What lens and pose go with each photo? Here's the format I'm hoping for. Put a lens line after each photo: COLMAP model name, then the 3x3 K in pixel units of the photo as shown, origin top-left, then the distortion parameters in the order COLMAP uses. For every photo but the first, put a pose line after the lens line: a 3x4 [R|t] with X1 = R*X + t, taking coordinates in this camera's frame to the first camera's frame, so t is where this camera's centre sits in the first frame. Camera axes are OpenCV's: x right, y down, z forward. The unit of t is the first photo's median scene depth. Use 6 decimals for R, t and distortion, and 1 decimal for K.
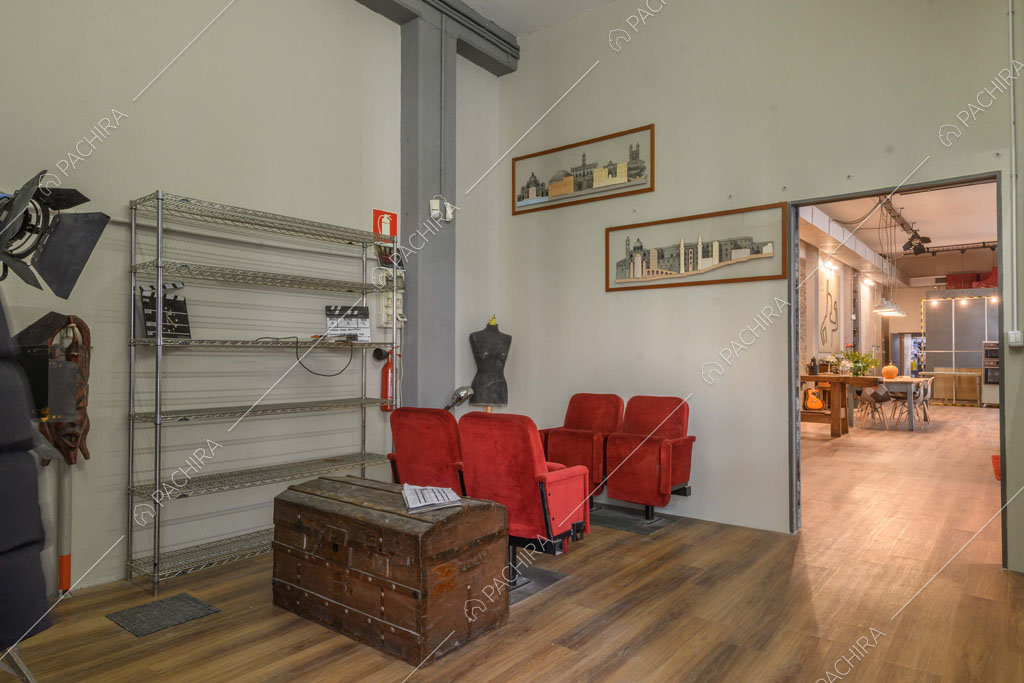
lens RADIAL K [[634.7, 0, 509.4], [0, 634.7, 345.4], [0, 0, 1]] dist [0.014405, -0.002977]
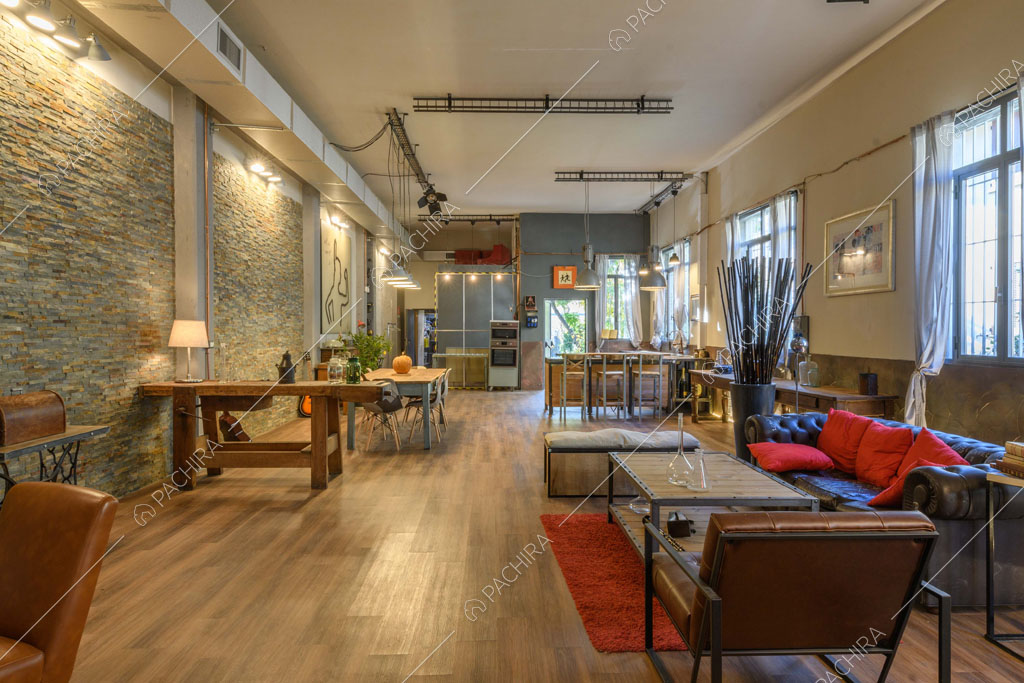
lens RADIAL K [[634.7, 0, 506.3], [0, 634.7, 338.8], [0, 0, 1]] dist [0.014405, -0.002977]
pose [[0.769706, -0.013030, 0.638266, 0.163962], [-0.009129, 0.999465, 0.031412, -0.008484], [-0.638334, -0.030004, 0.769175, 0.266683]]
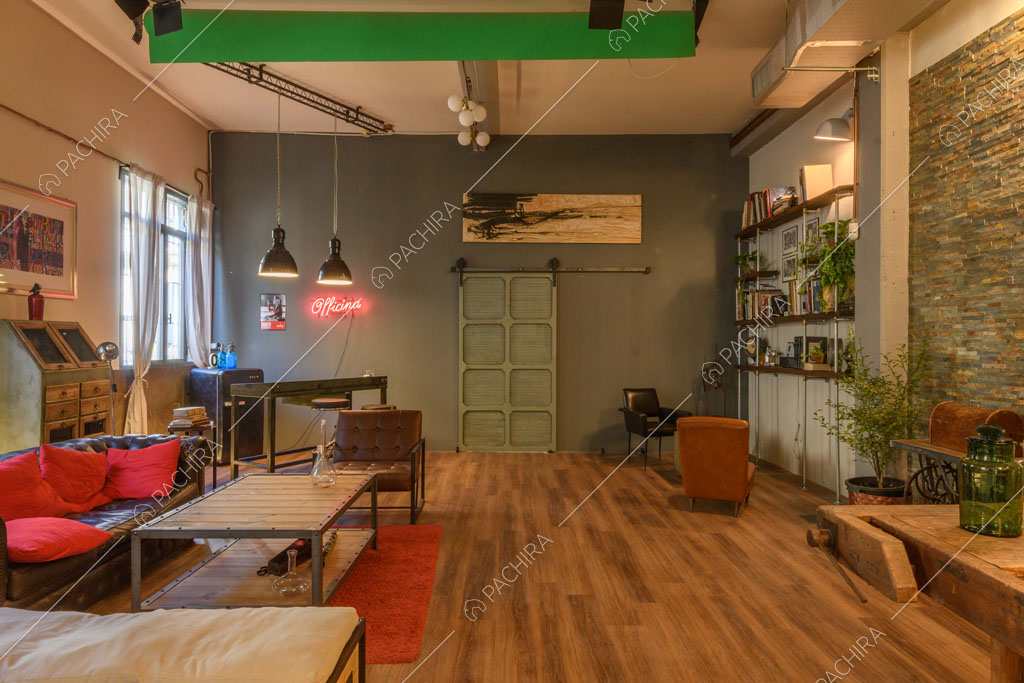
lens RADIAL K [[634.7, 0, 512.5], [0, 634.7, 343.8], [0, 0, 1]] dist [0.014405, -0.002977]
pose [[-0.780414, -0.008537, -0.625204, 1.402510], [0.009536, 0.999628, -0.025554, 0.039833], [0.625190, -0.025905, -0.780043, 1.852475]]
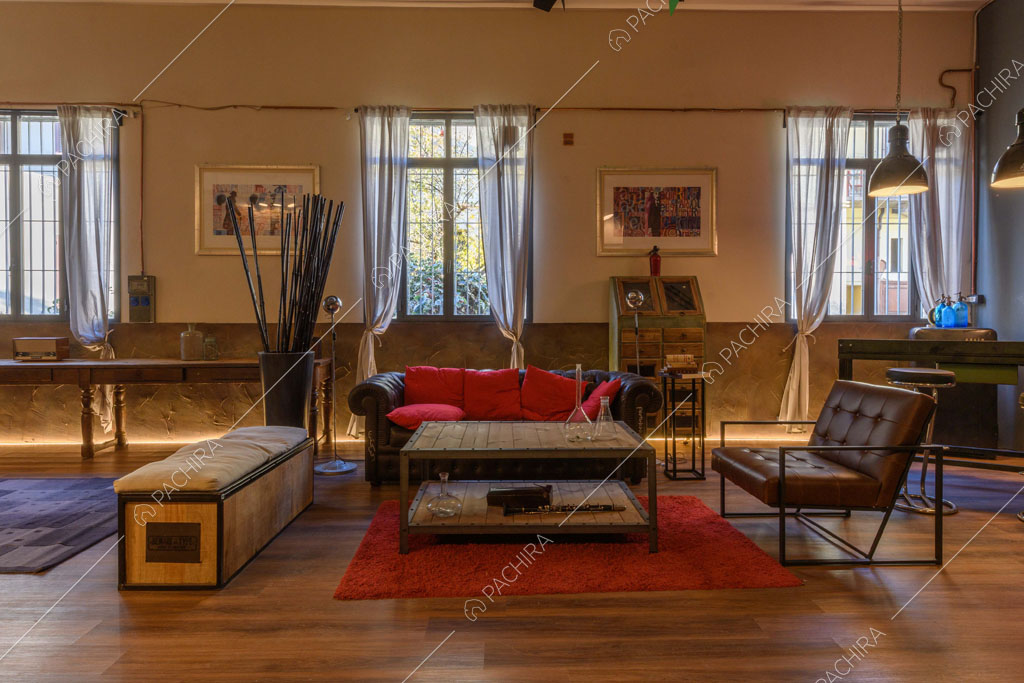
lens RADIAL K [[634.7, 0, 509.9], [0, 634.7, 332.9], [0, 0, 1]] dist [0.014405, -0.002977]
pose [[-0.635629, -0.029647, 0.771425, 0.356370], [-0.020829, 0.999557, 0.021252, 0.063886], [-0.771713, -0.002560, -0.635965, 1.509302]]
